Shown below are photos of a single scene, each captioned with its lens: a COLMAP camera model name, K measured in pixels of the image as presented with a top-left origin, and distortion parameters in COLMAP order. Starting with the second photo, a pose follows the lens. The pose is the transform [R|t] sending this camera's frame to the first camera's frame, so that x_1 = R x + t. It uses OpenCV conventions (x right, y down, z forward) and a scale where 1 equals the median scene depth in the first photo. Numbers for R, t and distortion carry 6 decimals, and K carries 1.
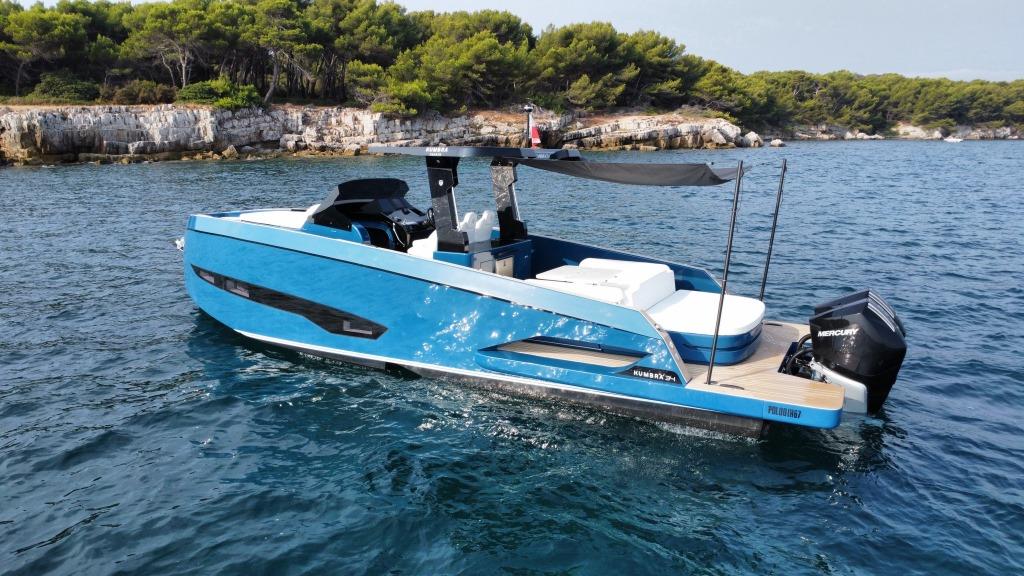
lens RADIAL K [[743.4, 0, 512.0], [0, 743.4, 288.0], [0, 0, 1]] dist [-0.028967, -0.011140]
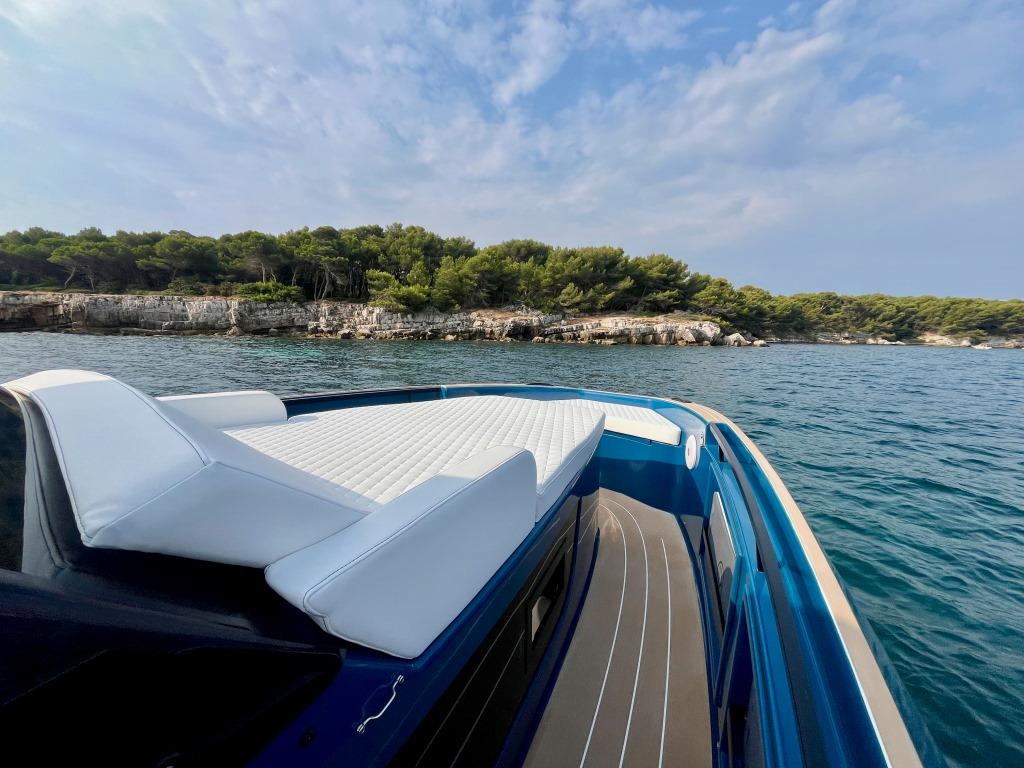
lens RADIAL K [[415.5, 0, 512.0], [0, 415.5, 384.0], [0, 0, 1]] dist [-0.001196, -0.000267]
pose [[0.944979, 0.068805, -0.319815, 0.231557], [-0.095503, 0.993066, -0.068543, -0.058020], [0.312881, 0.095315, 0.944998, 0.308667]]
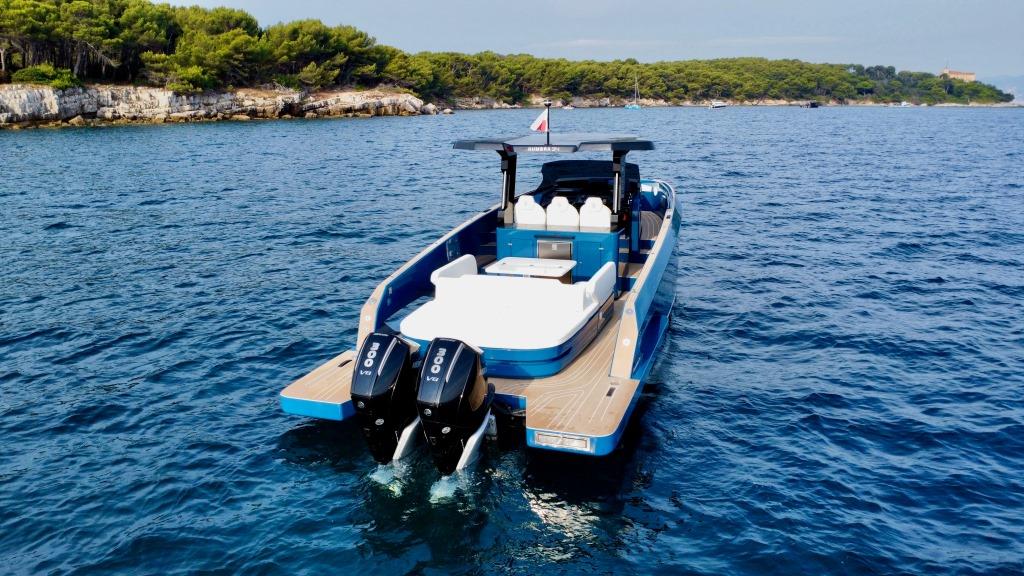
lens RADIAL K [[743.4, 0, 512.0], [0, 743.4, 288.0], [0, 0, 1]] dist [-0.028967, -0.011140]
pose [[0.905049, -0.103132, 0.412614, -0.167863], [0.087781, 0.994562, 0.056046, 0.079052], [-0.416150, -0.014504, 0.909180, -0.381716]]
